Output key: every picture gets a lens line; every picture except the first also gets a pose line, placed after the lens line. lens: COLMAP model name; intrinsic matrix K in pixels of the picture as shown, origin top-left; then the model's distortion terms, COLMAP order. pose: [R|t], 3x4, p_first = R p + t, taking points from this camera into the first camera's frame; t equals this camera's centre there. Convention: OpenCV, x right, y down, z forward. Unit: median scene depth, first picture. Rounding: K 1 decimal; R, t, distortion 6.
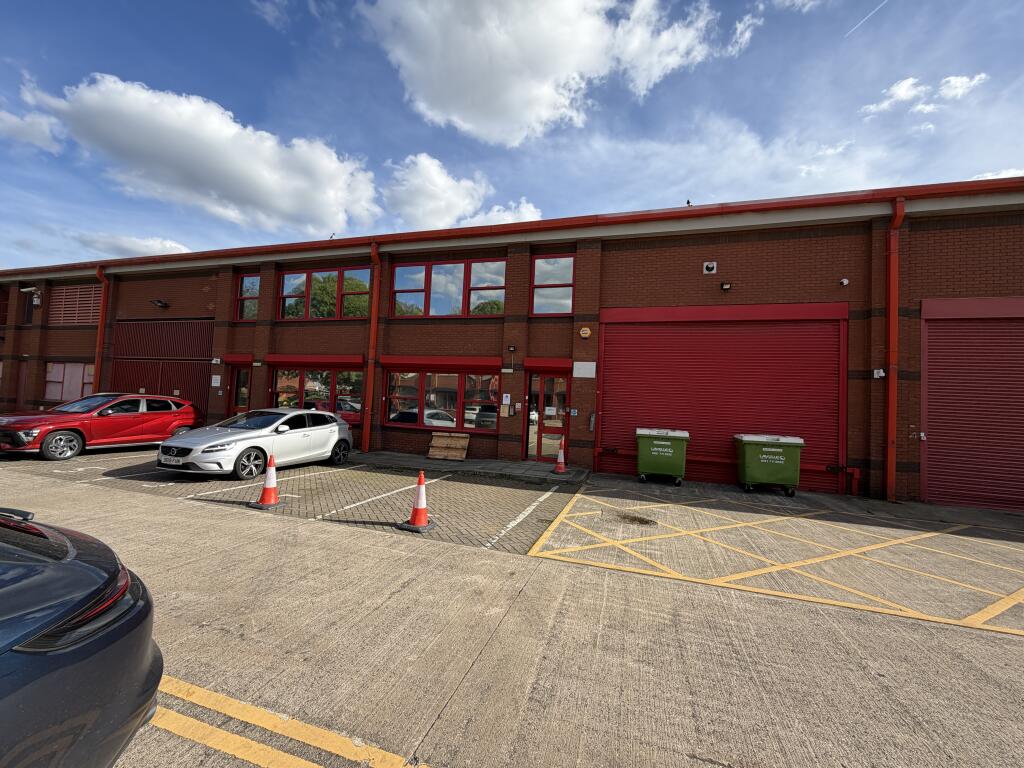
lens RADIAL K [[414.7, 0, 512.0], [0, 414.7, 384.0], [0, 0, 1]] dist [0.001538, 0.000120]
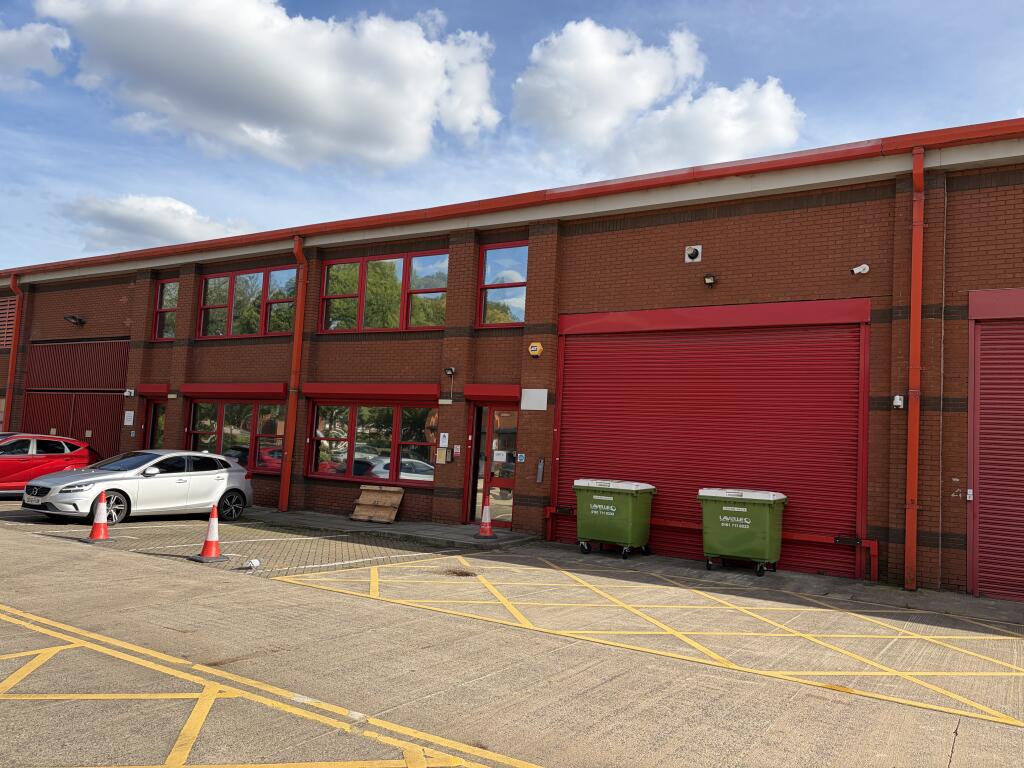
lens RADIAL K [[776.1, 0, 512.0], [0, 776.1, 384.0], [0, 0, 1]] dist [0.056631, -0.056002]
pose [[0.968958, -0.015520, -0.246738, 0.478404], [0.002701, 0.998633, -0.052209, 0.009754], [0.247211, 0.049922, 0.967675, -0.337465]]
